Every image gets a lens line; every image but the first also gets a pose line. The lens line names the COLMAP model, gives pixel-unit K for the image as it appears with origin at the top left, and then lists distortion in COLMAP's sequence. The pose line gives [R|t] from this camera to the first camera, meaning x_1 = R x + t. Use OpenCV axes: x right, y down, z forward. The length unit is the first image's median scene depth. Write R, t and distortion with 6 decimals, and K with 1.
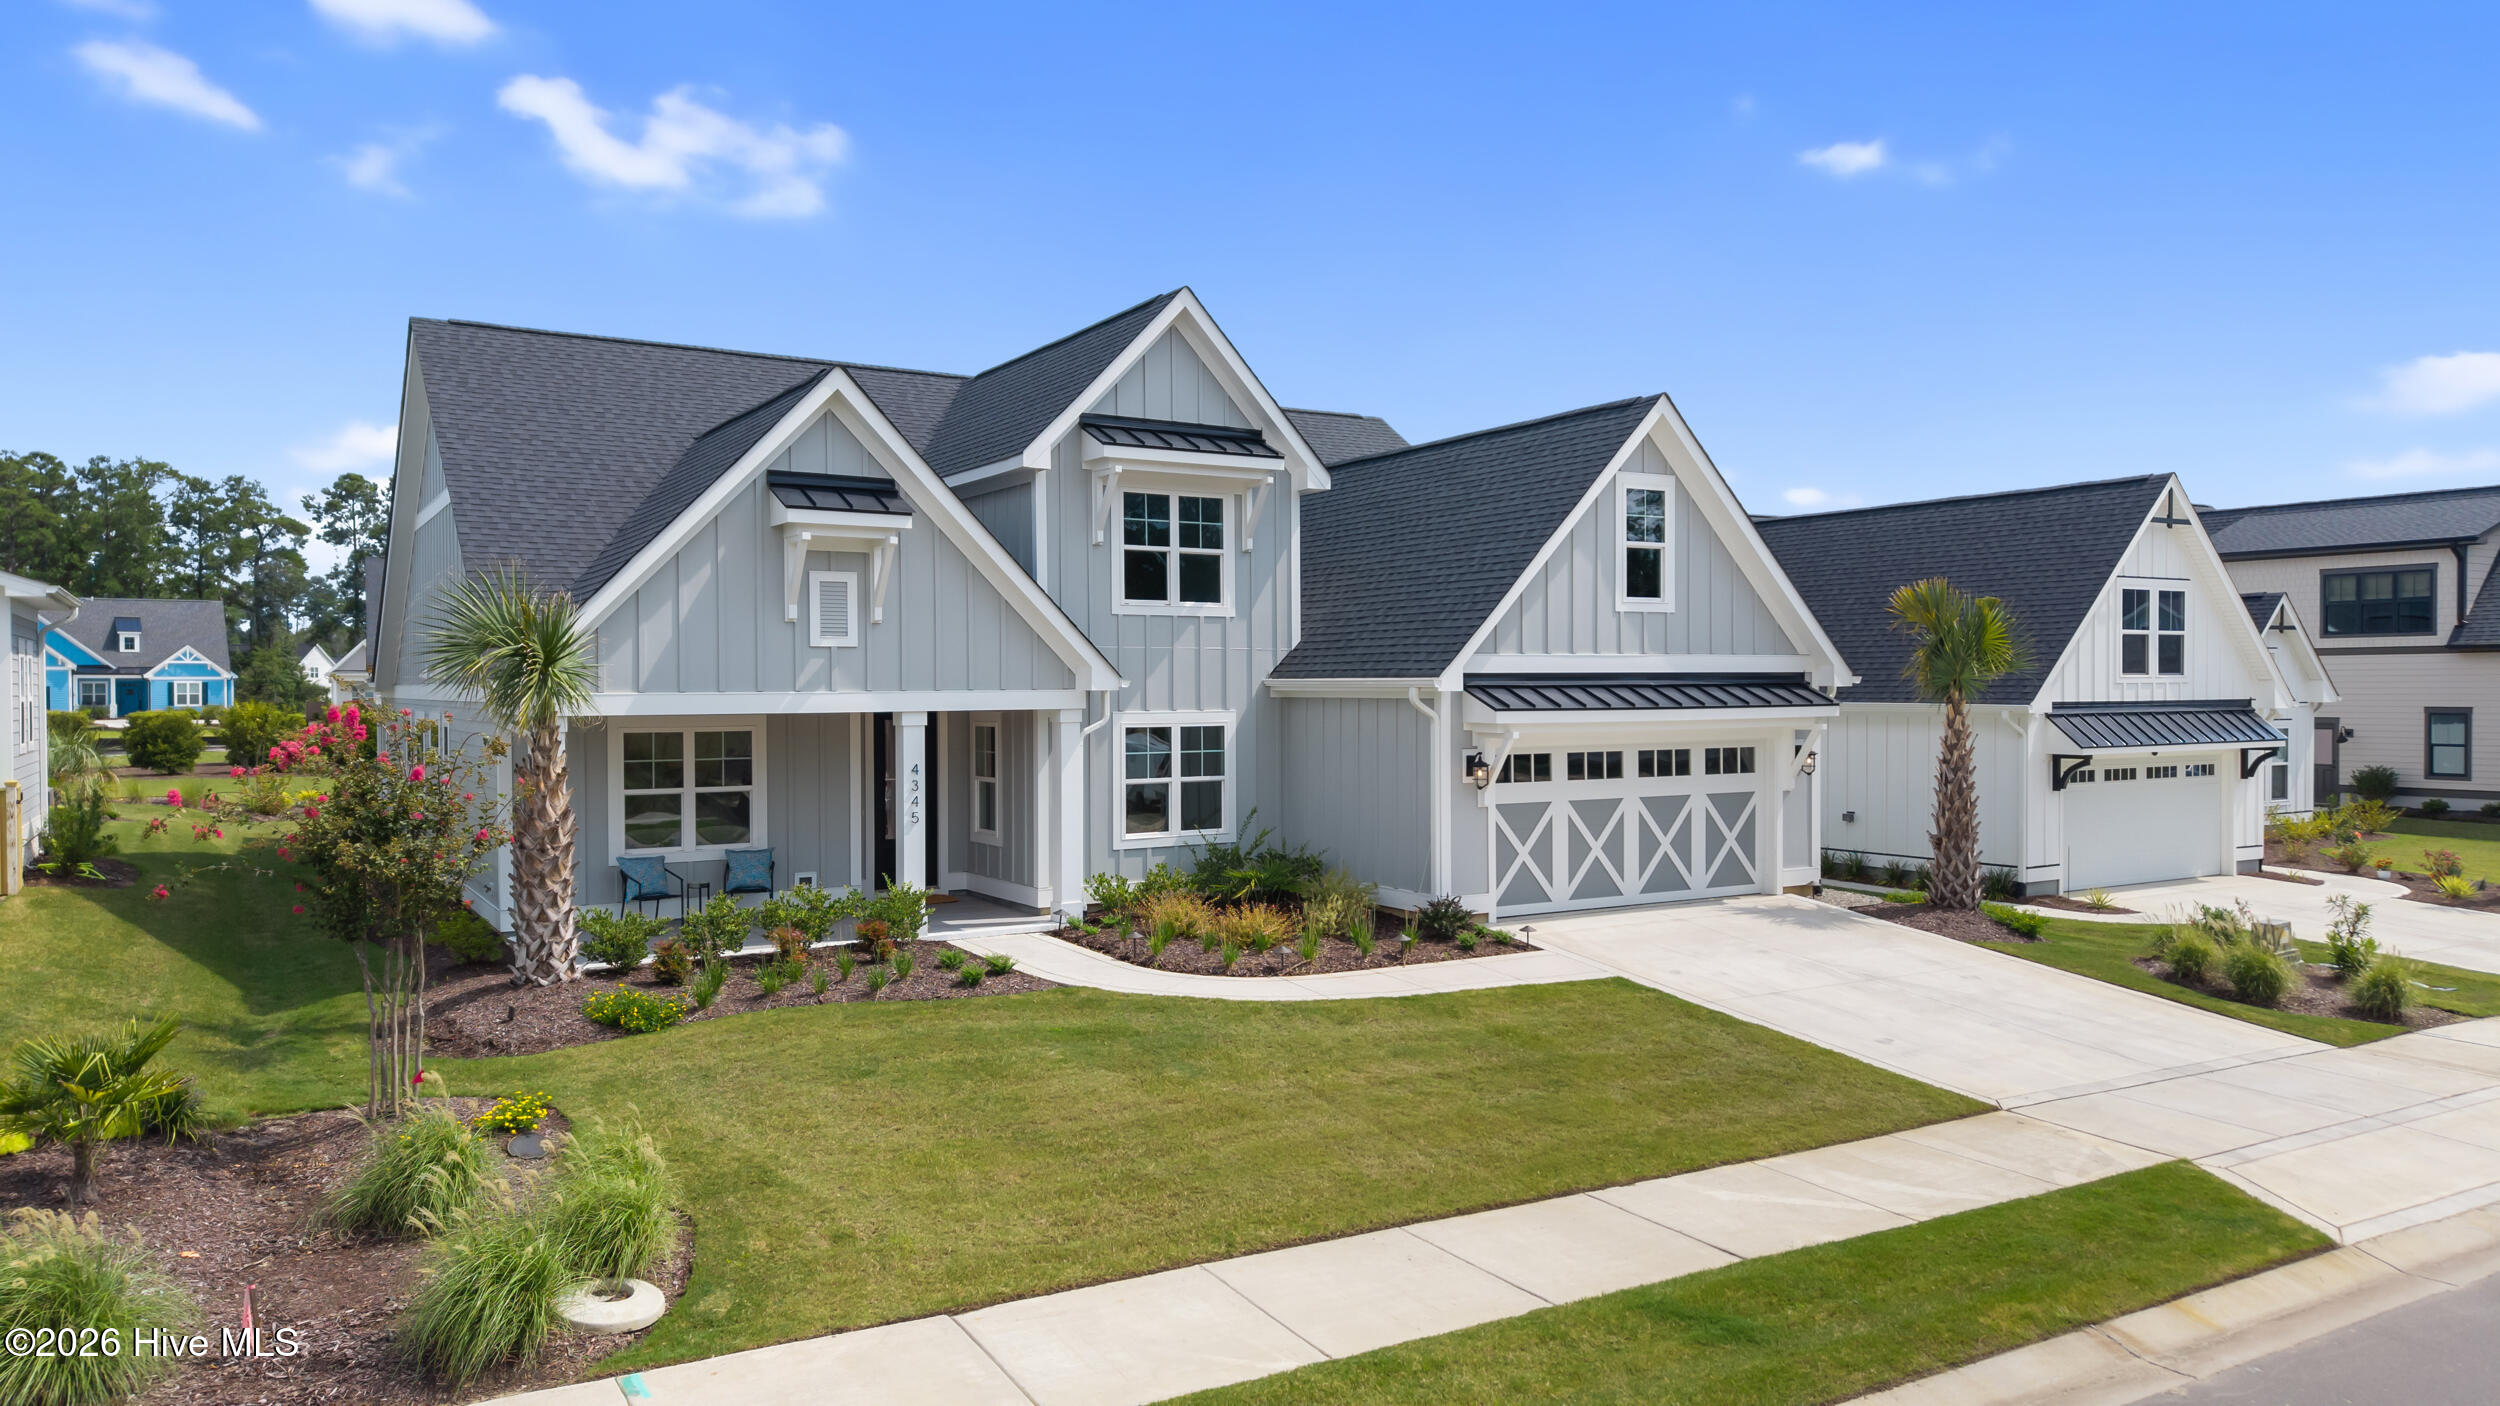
lens RADIAL K [[1677.0, 0, 1250.0], [0, 1677.0, 703.0], [0, 0, 1]] dist [0.011629, -0.002011]
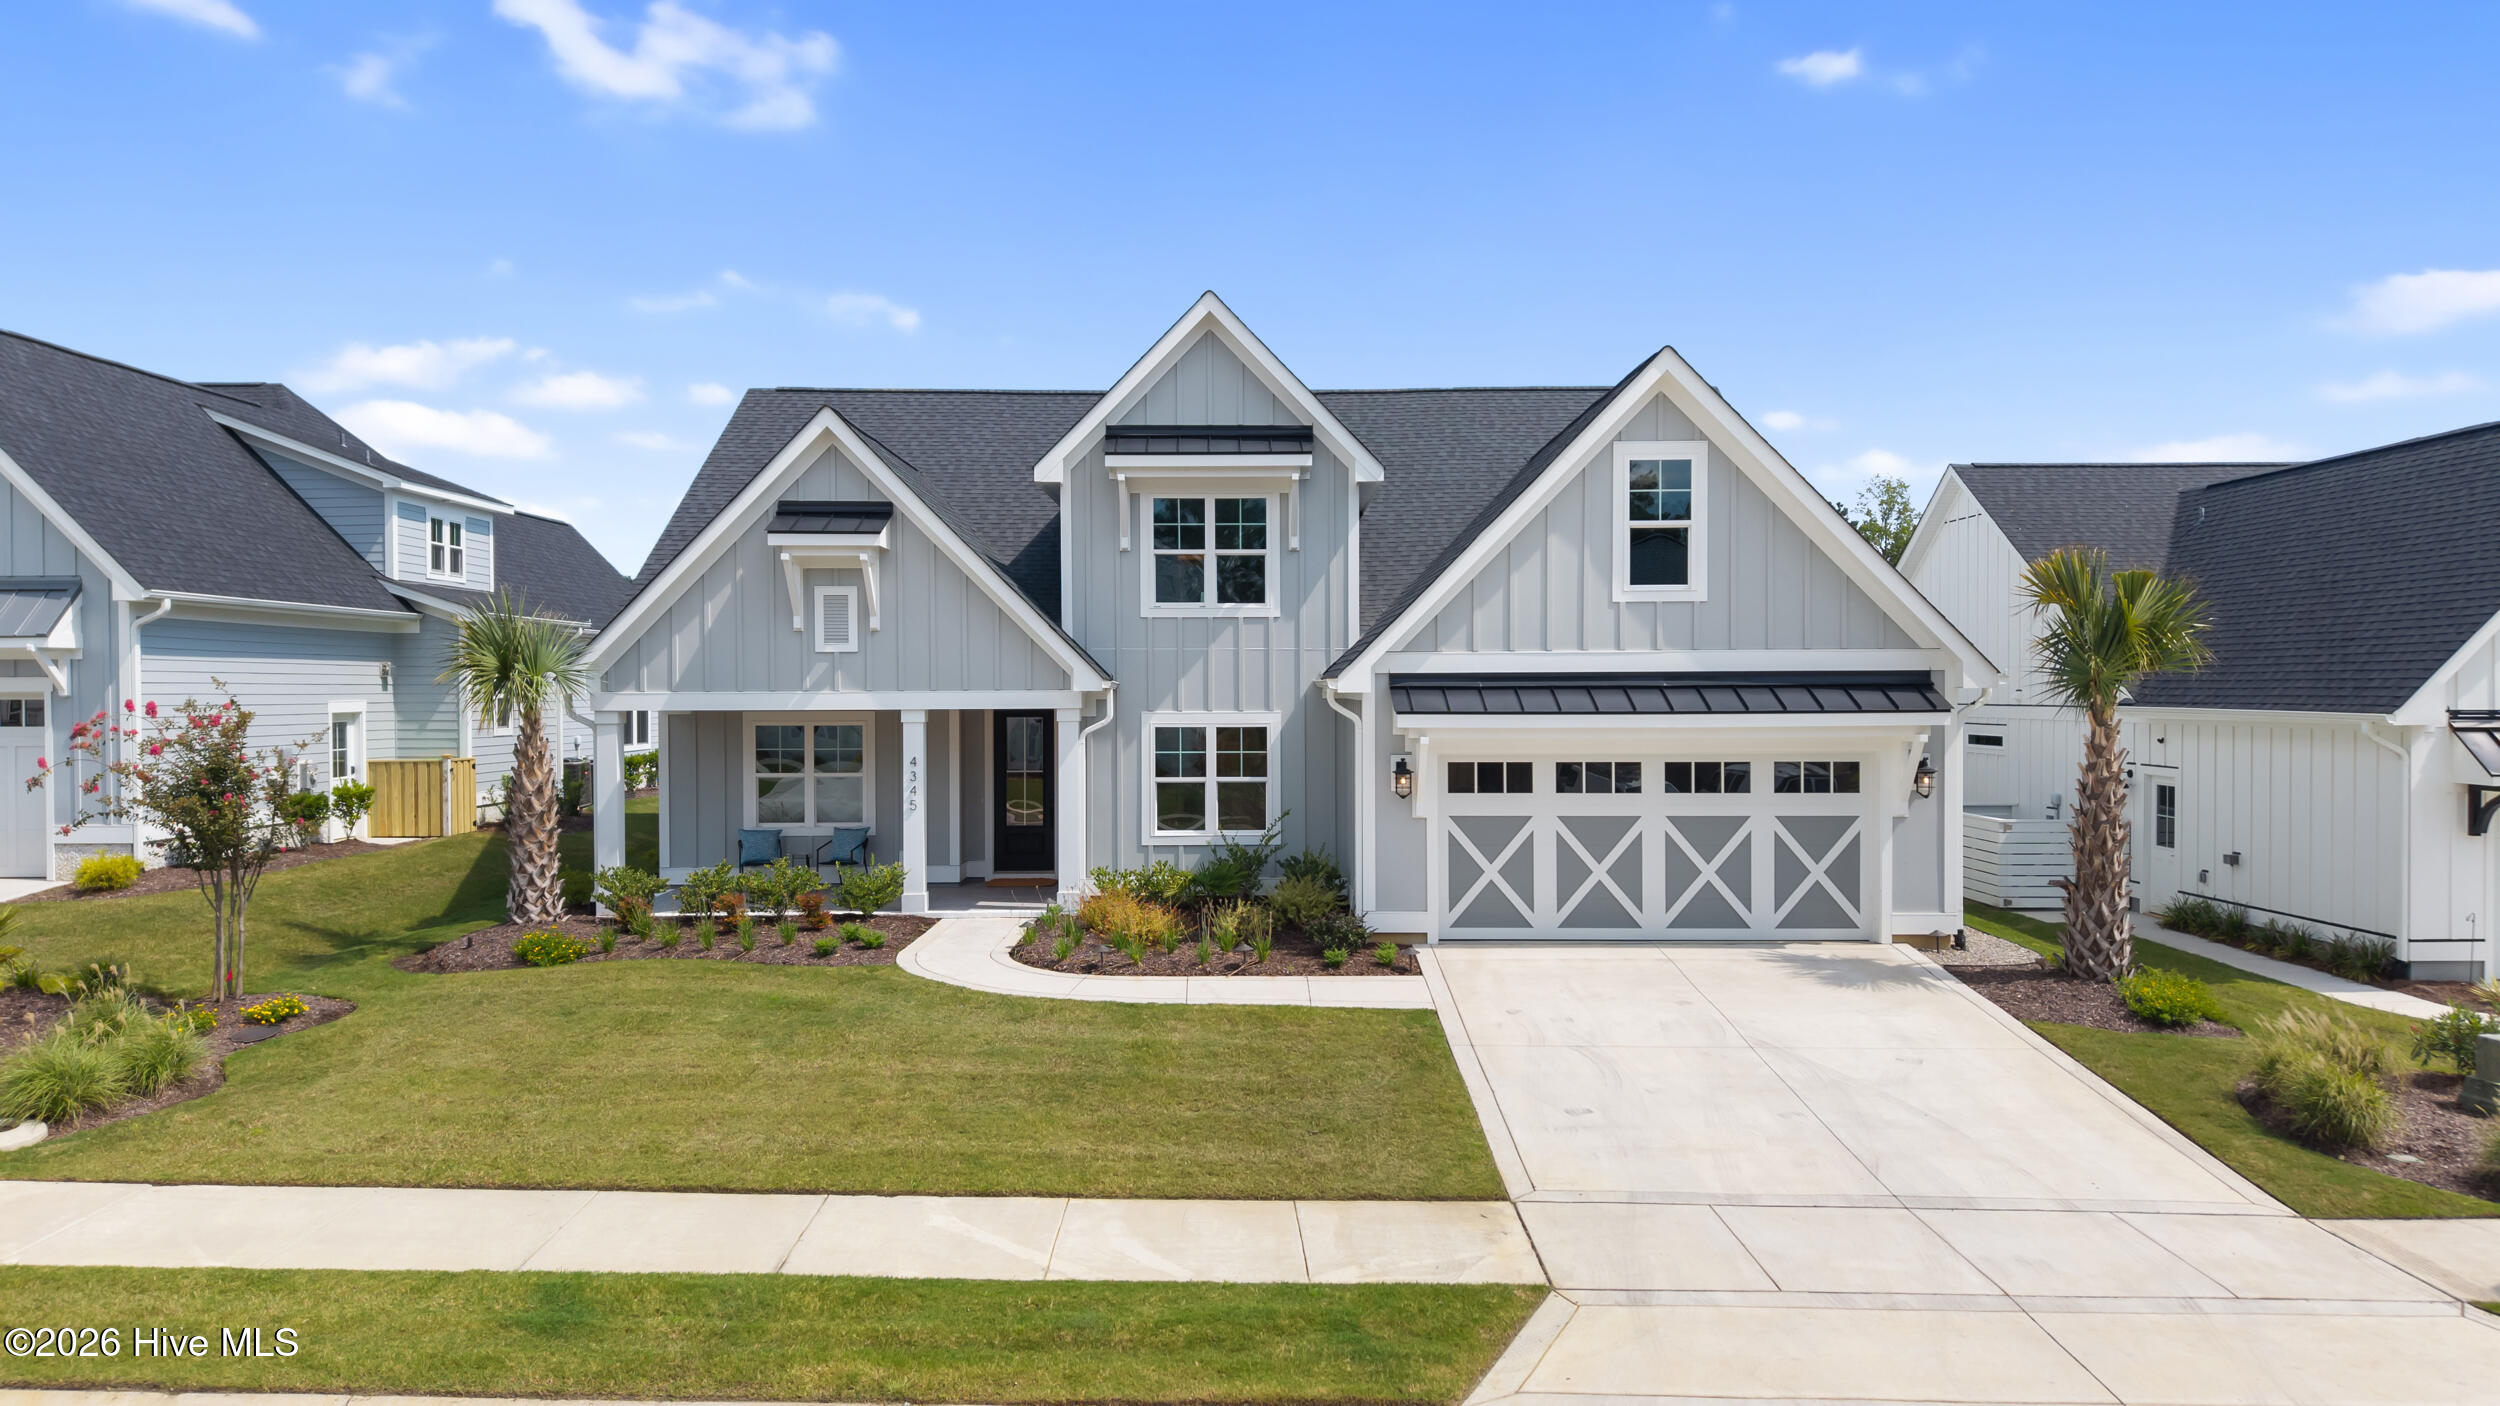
lens RADIAL K [[1677.0, 0, 1250.0], [0, 1677.0, 703.0], [0, 0, 1]] dist [0.011629, -0.002011]
pose [[0.851878, 0.006104, -0.523705, 0.517110], [-0.006168, 0.999980, 0.001622, -0.002239], [0.523704, 0.001849, 0.851898, 0.154557]]
